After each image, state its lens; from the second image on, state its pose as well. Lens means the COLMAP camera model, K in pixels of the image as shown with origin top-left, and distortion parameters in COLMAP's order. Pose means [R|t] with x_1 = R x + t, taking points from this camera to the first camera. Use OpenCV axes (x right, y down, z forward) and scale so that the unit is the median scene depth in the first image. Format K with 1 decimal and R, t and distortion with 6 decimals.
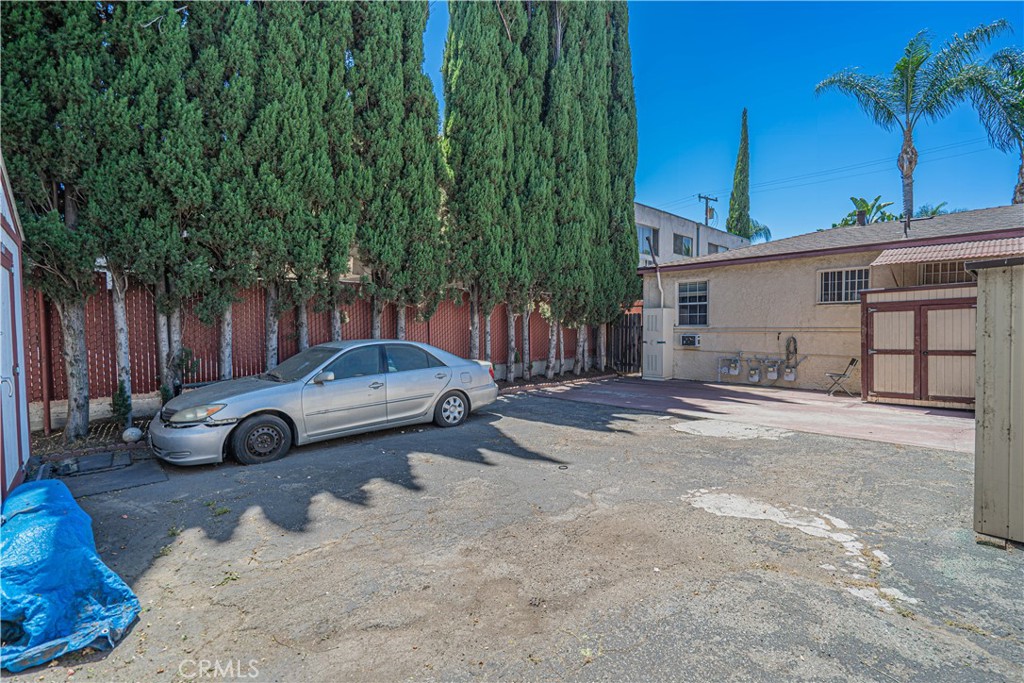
lens RADIAL K [[457.7, 0, 516.3], [0, 457.7, 345.0], [0, 0, 1]] dist [-0.001480, 0.000282]
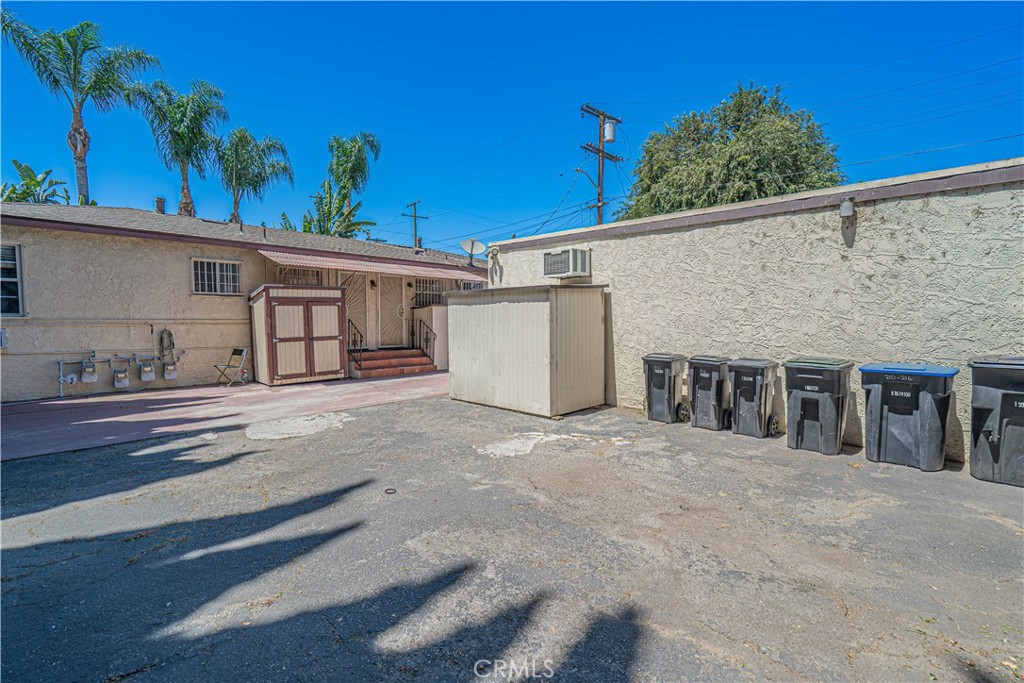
lens RADIAL K [[470.7, 0, 512.0], [0, 470.7, 341.5], [0, 0, 1]] dist [-0.001088, 0.000549]
pose [[-0.050255, -0.038919, 0.997978, -0.411028], [0.037984, 0.998443, 0.040850, -0.008179], [-0.998014, 0.039960, -0.048698, 0.480135]]
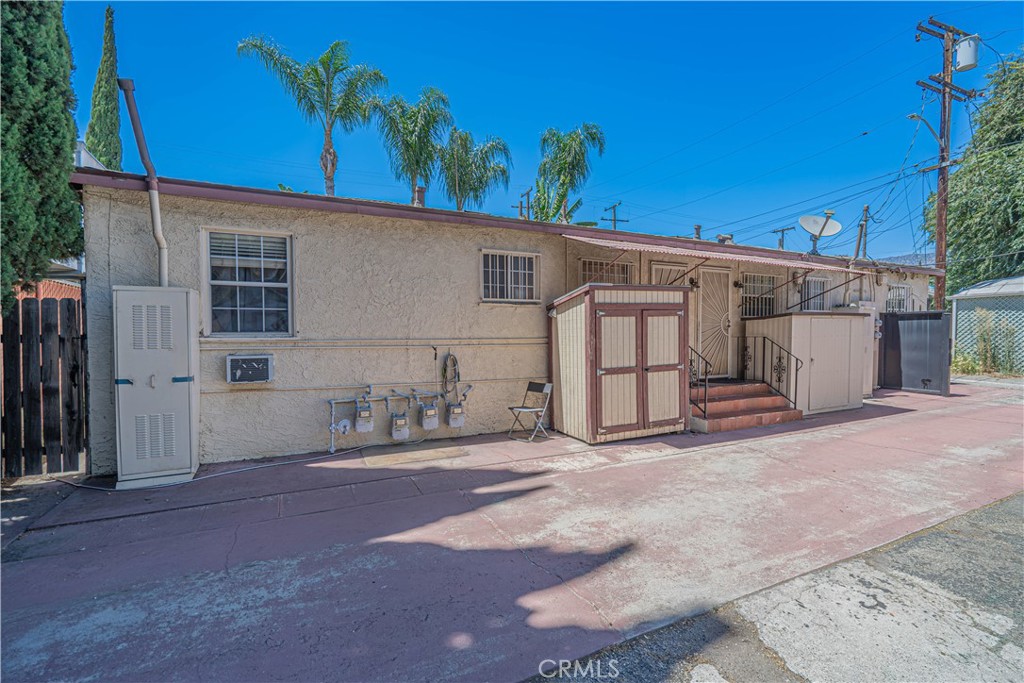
lens RADIAL K [[475.3, 0, 512.0], [0, 475.3, 341.5], [0, 0, 1]] dist [-0.003530, -0.000028]
pose [[0.293418, -0.012099, 0.955908, 0.035039], [0.037594, 0.999292, 0.001109, -0.039100], [-0.955245, 0.035611, 0.293665, 0.921351]]
